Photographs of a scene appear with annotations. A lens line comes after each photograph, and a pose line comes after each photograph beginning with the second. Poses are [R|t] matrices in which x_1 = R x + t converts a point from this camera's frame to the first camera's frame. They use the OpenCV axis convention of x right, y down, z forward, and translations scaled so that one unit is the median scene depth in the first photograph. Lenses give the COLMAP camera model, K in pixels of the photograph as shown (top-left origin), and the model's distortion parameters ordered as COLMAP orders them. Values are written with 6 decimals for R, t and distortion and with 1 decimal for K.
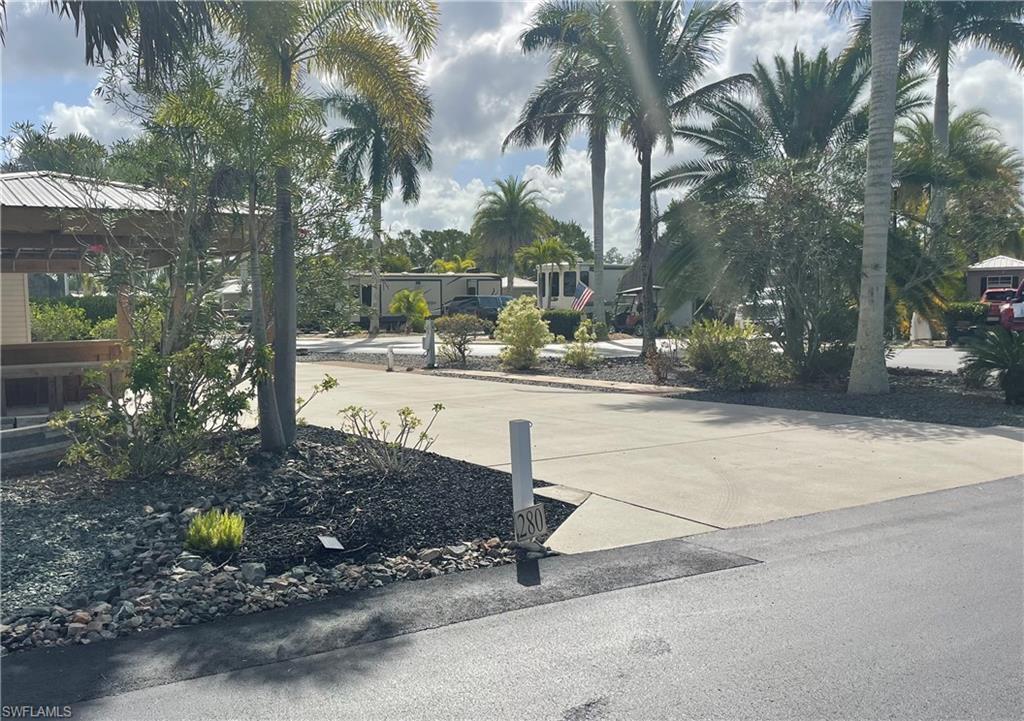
lens RADIAL K [[951.5, 0, 409.8], [0, 951.5, 392.2], [0, 0, 1]] dist [0.121567, -0.230117]
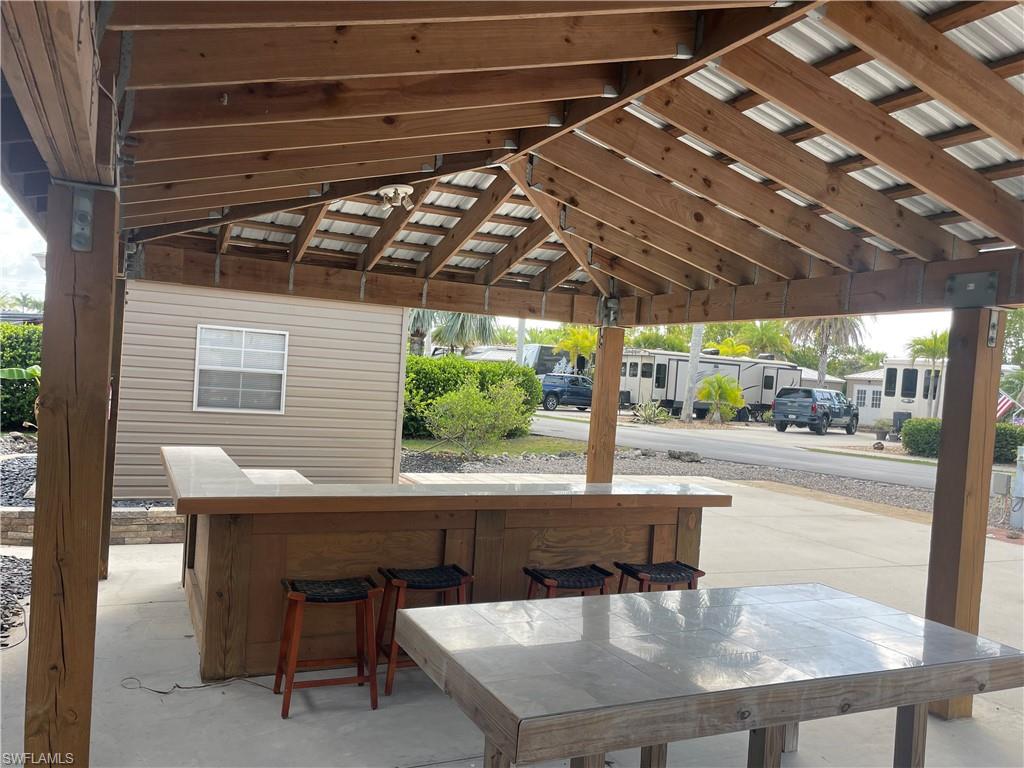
lens RADIAL K [[835.8, 0, 515.2], [0, 835.8, 385.9], [0, 0, 1]] dist [0.107121, -0.149264]
pose [[0.993136, 0.085265, -0.080064, -0.338830], [-0.091300, 0.992995, -0.075000, -0.061494], [0.073108, 0.081795, 0.993964, 0.619579]]
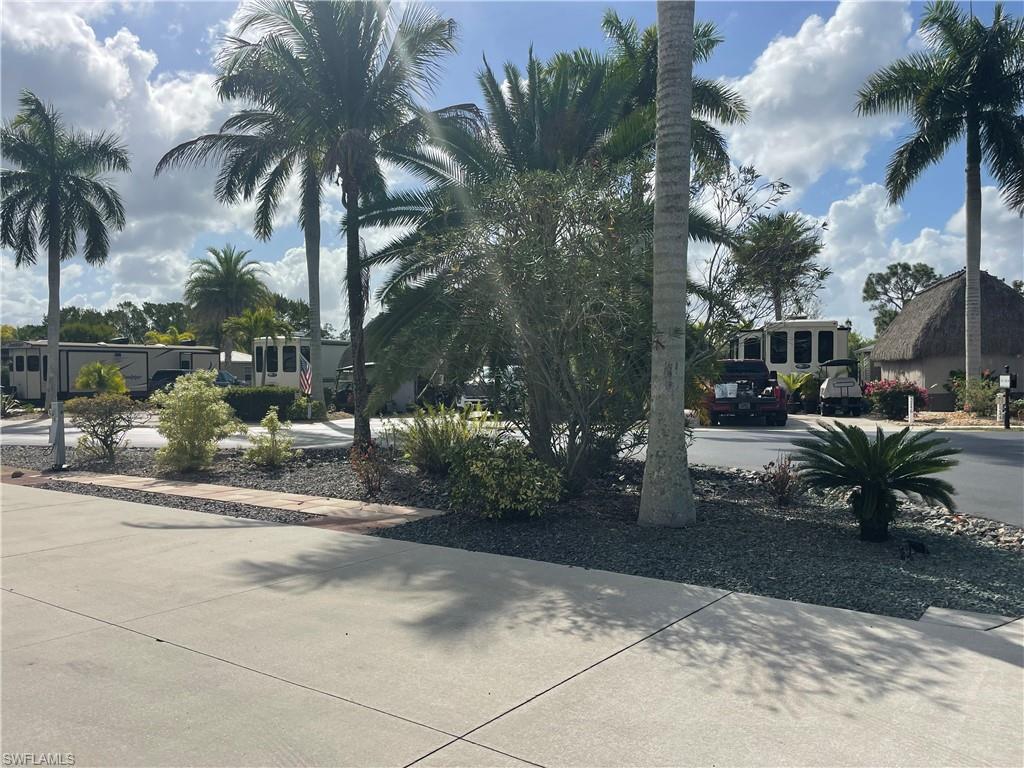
lens RADIAL K [[834.6, 0, 511.6], [0, 834.6, 392.2], [0, 0, 1]] dist [0.119196, -0.177097]
pose [[0.921195, 0.000472, 0.389101, 0.116417], [0.029303, 0.997075, -0.070585, -0.038685], [-0.387996, 0.076424, 0.918487, 0.388399]]
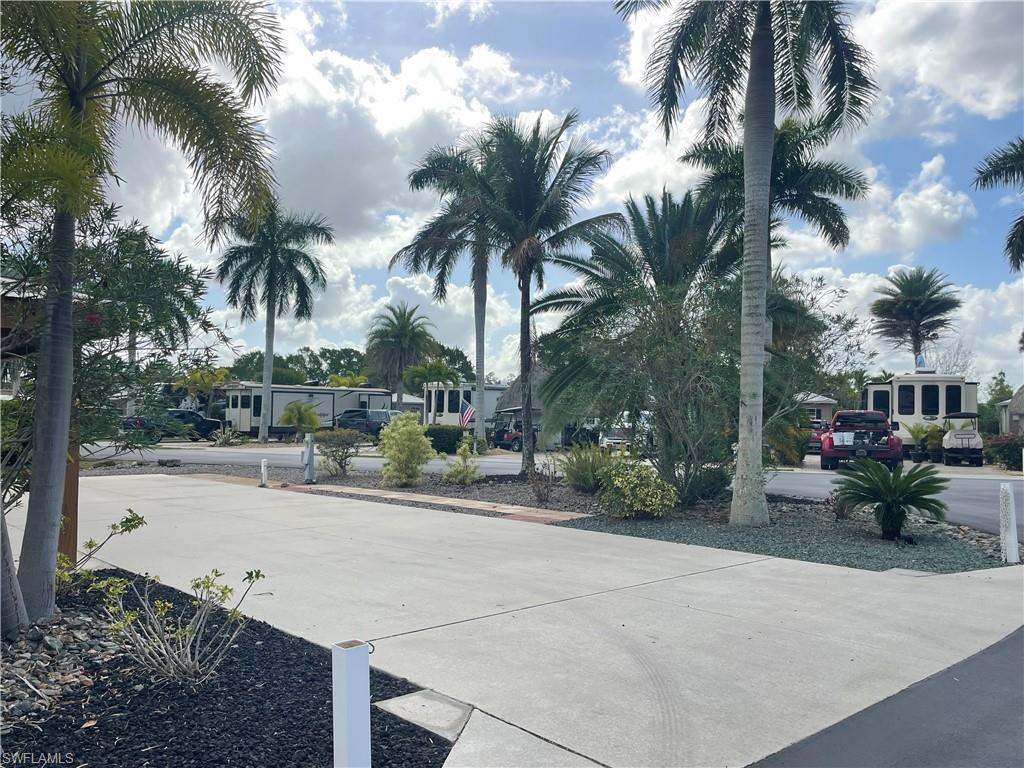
lens RADIAL K [[834.6, 0, 511.6], [0, 834.6, 392.2], [0, 0, 1]] dist [0.119196, -0.177097]
pose [[0.972430, 0.035622, 0.230457, 0.030148], [-0.007287, 0.992423, -0.122650, -0.019185], [-0.233080, 0.117589, 0.965322, 0.166718]]
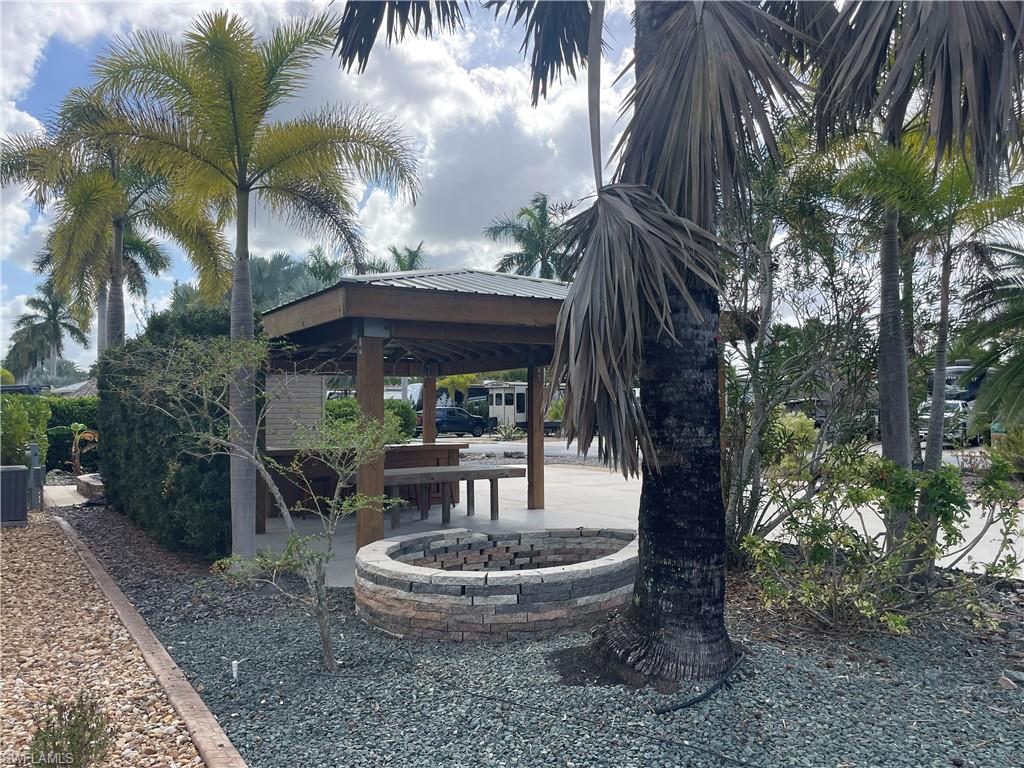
lens RADIAL K [[833.5, 0, 507.4], [0, 833.5, 389.0], [0, 0, 1]] dist [0.074464, -0.112576]
pose [[0.999353, 0.013658, 0.033264, -0.268288], [-0.009592, 0.992792, -0.119465, -0.007878], [-0.034656, 0.119069, 0.992281, 0.139055]]
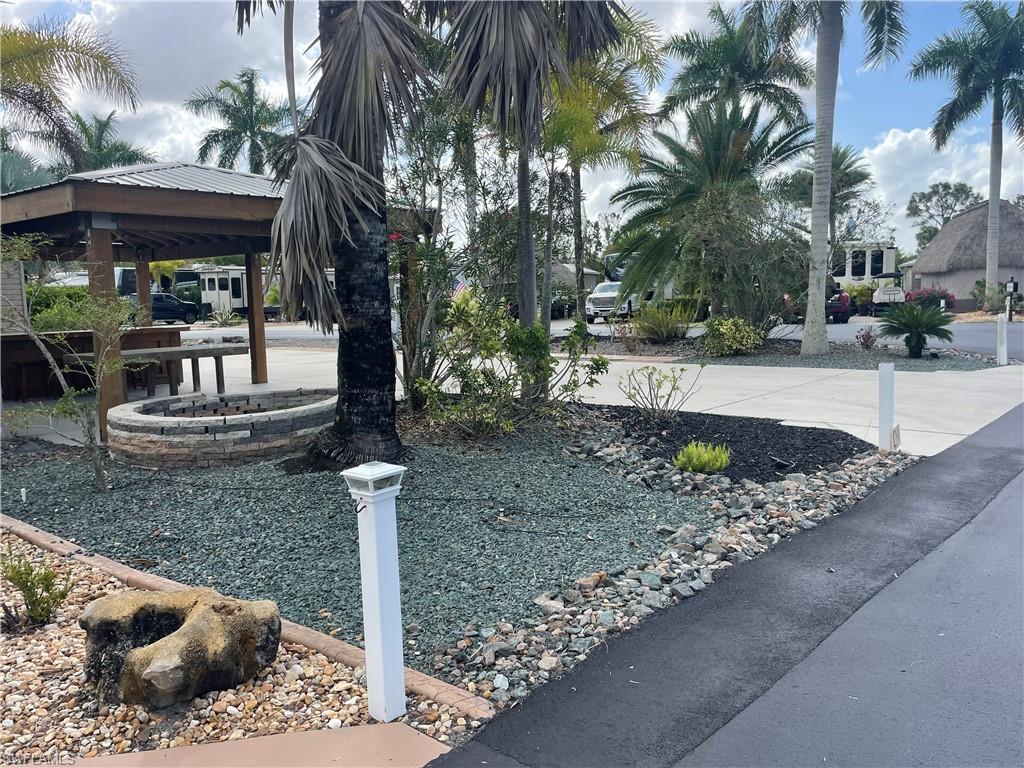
lens RADIAL K [[835.8, 0, 515.2], [0, 835.8, 385.9], [0, 0, 1]] dist [0.107121, -0.149264]
pose [[0.933023, -0.041535, 0.357411, -0.279663], [0.037338, 0.999129, 0.018640, 0.006063], [-0.357874, -0.004047, 0.933761, 0.014601]]
